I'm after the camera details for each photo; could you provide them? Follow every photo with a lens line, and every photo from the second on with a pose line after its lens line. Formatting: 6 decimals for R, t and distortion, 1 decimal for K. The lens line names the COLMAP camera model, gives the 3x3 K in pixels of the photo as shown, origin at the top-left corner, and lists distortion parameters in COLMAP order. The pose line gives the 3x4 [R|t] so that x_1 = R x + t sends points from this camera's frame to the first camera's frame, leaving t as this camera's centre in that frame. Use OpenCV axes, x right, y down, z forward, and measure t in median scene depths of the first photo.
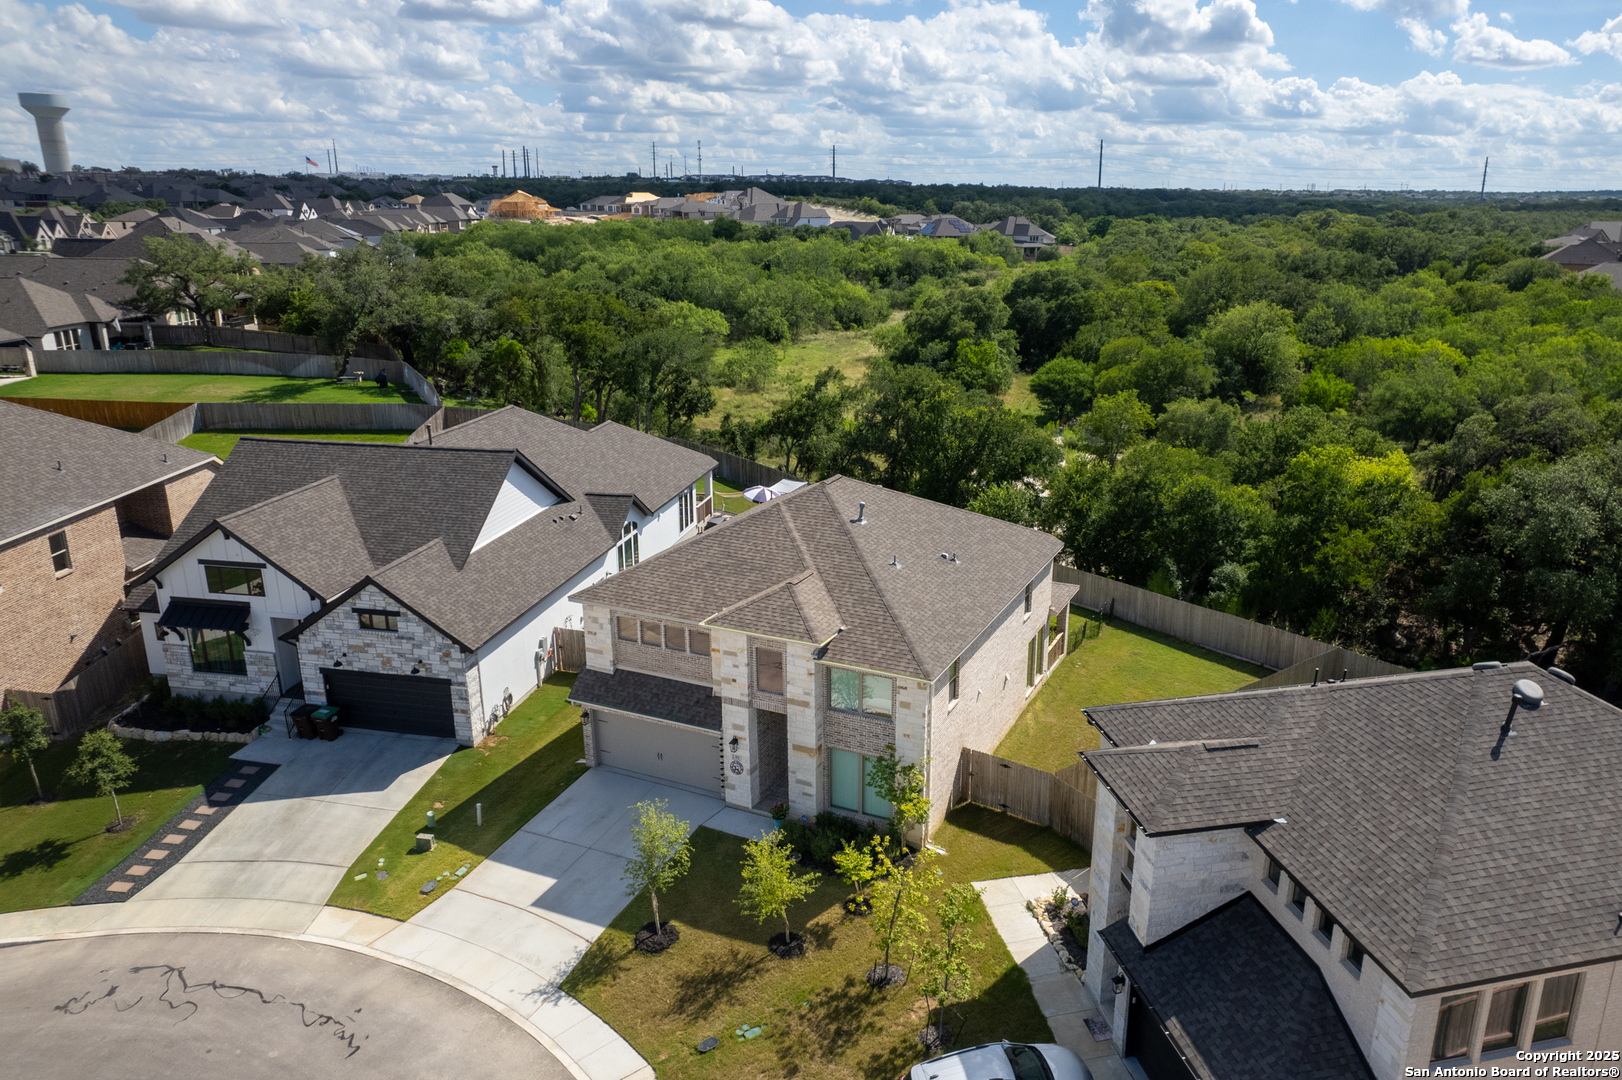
lens RADIAL K [[1091.5, 0, 885.5], [0, 1091.5, 537.2], [0, 0, 1]] dist [-0.040704, 0.000117]
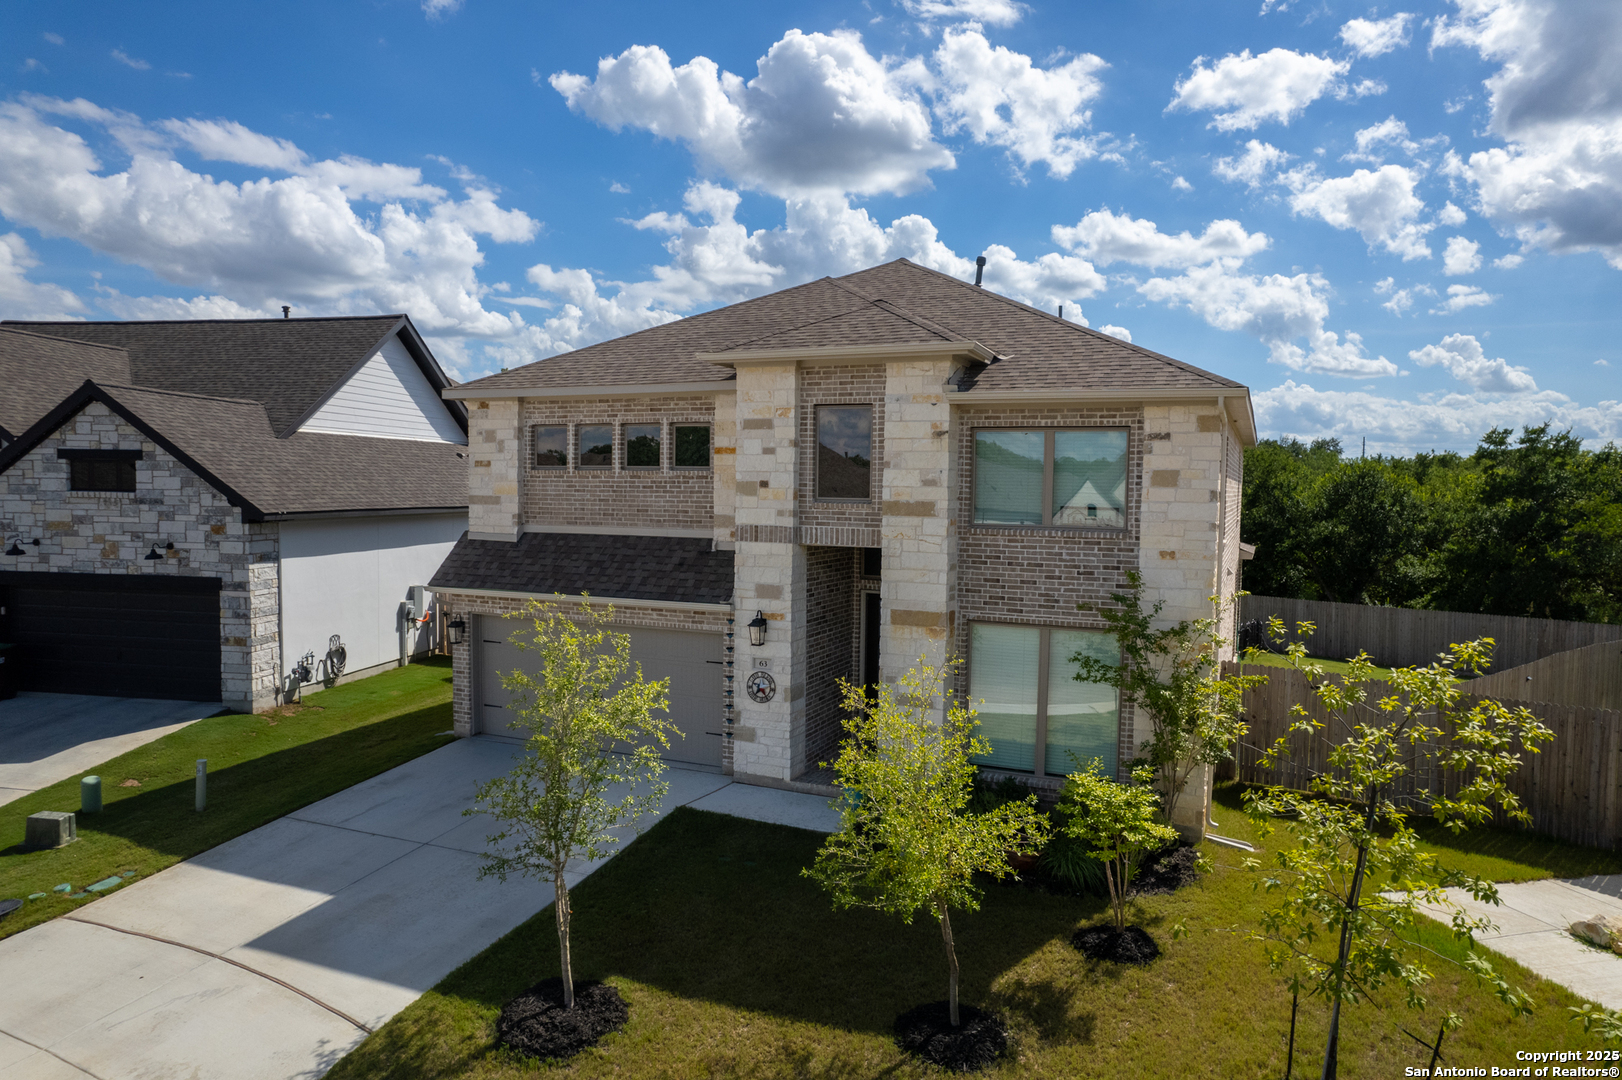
lens RADIAL K [[1020.8, 0, 817.5], [0, 1020.8, 555.8], [0, 0, 1]] dist [-0.086460, 0.089513]
pose [[0.999984, 0.004243, -0.003781, -0.112254], [-0.004987, 0.974145, -0.225867, 0.257974], [0.002725, 0.225882, 0.974151, 0.567468]]
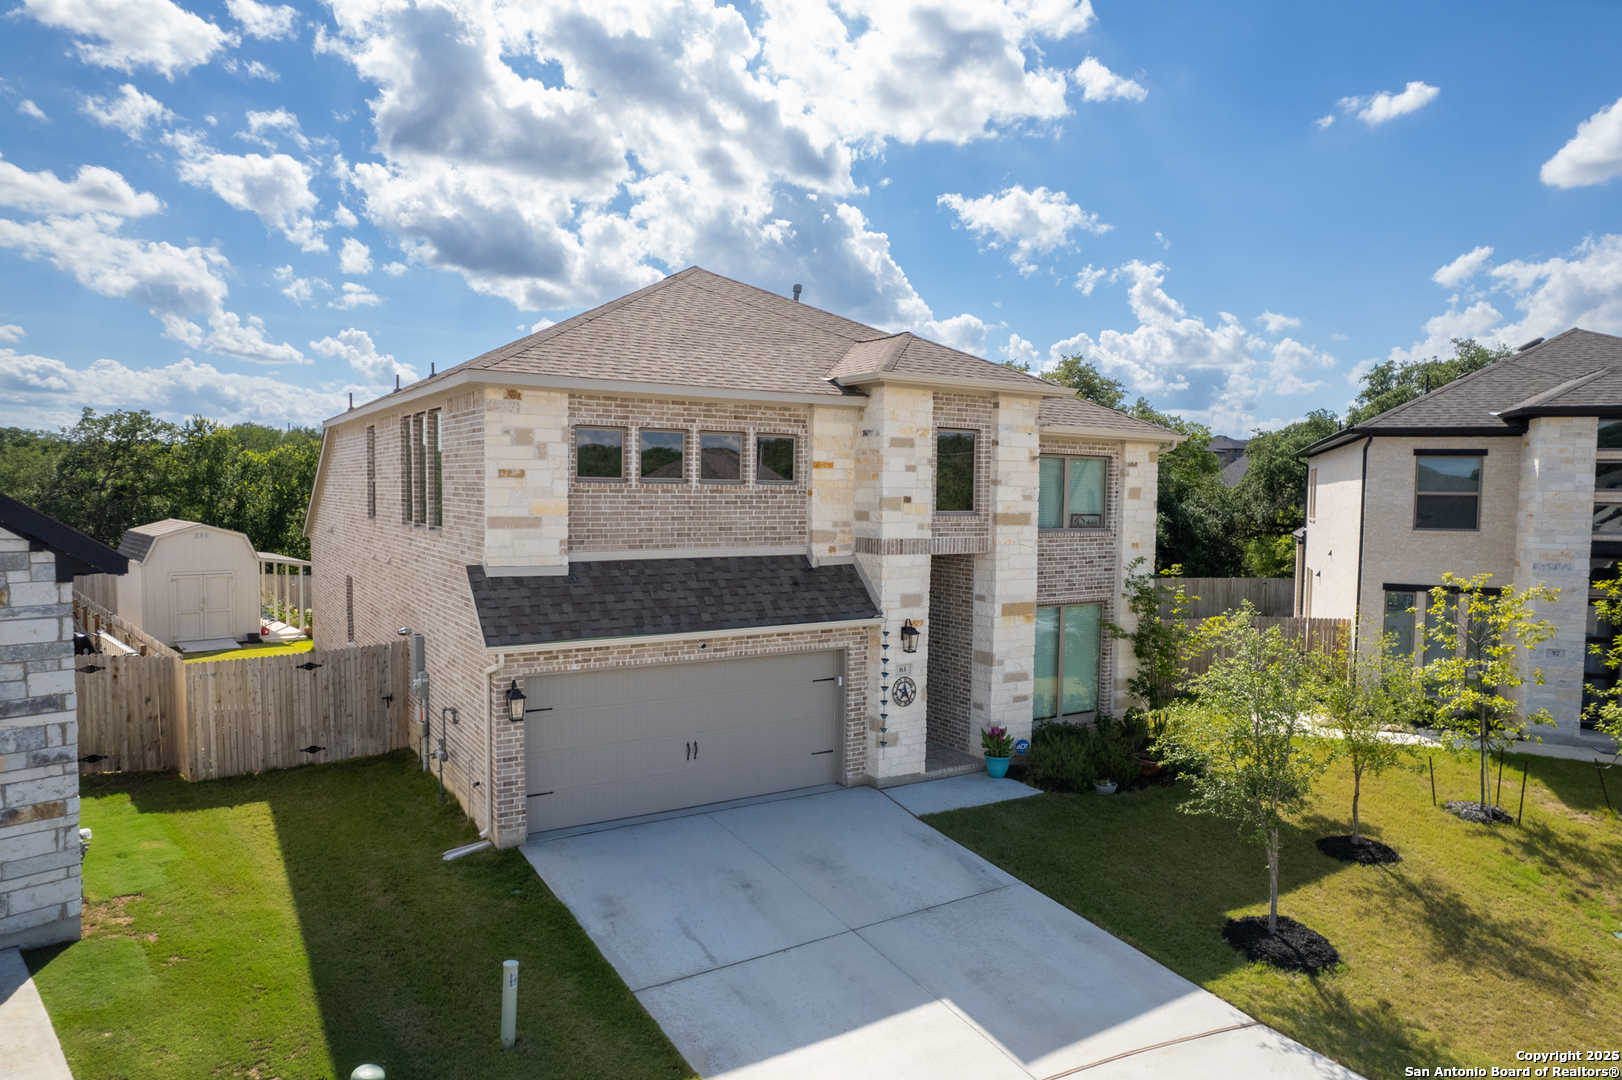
lens RADIAL K [[1020.8, 0, 817.5], [0, 1020.8, 555.8], [0, 0, 1]] dist [-0.086460, 0.089513]
pose [[0.568473, -0.056683, 0.820747, -0.540487], [0.233588, 0.967688, -0.094959, 0.188564], [-0.788844, 0.245699, 0.563344, 0.763916]]
